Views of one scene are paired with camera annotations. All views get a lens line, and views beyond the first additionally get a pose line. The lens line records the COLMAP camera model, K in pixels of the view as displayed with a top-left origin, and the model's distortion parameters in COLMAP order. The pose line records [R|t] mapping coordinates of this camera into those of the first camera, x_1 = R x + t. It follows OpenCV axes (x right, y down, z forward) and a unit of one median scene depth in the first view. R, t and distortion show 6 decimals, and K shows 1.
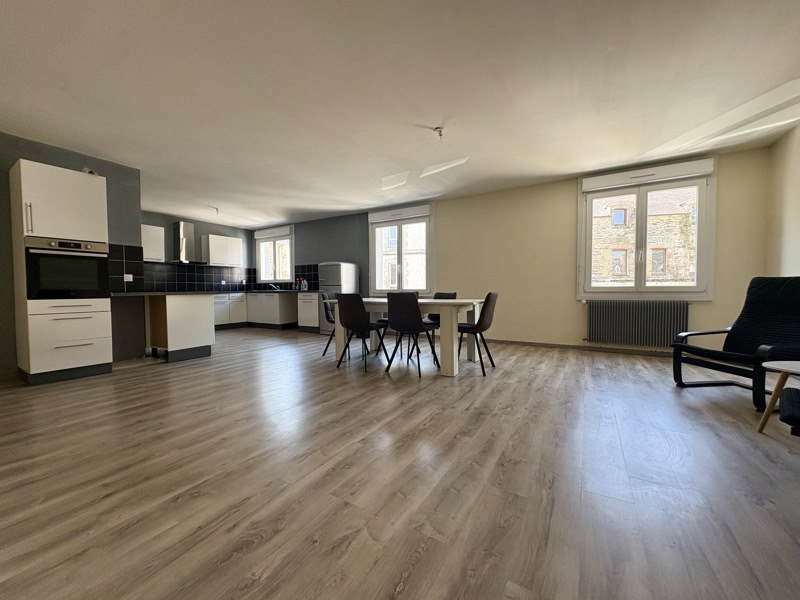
lens RADIAL K [[317.2, 0, 396.2], [0, 317.2, 298.2], [0, 0, 1]] dist [-0.001823, 0.000131]
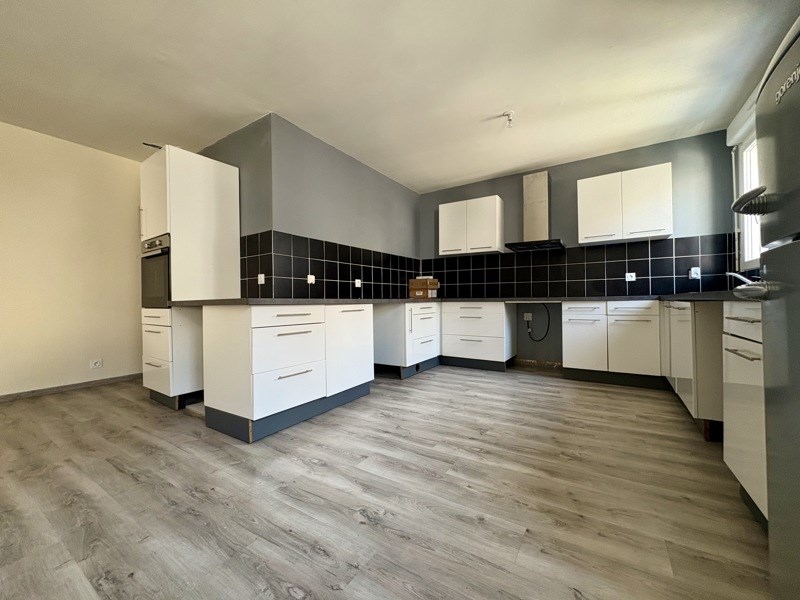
lens RADIAL K [[317.2, 0, 400.8], [0, 317.2, 299.5], [0, 0, 1]] dist [-0.001823, 0.000131]
pose [[-0.029249, 0.003368, -0.999566, -0.086960], [-0.015481, 0.999873, 0.003822, -0.014792], [0.999452, 0.015586, -0.029193, 0.713465]]
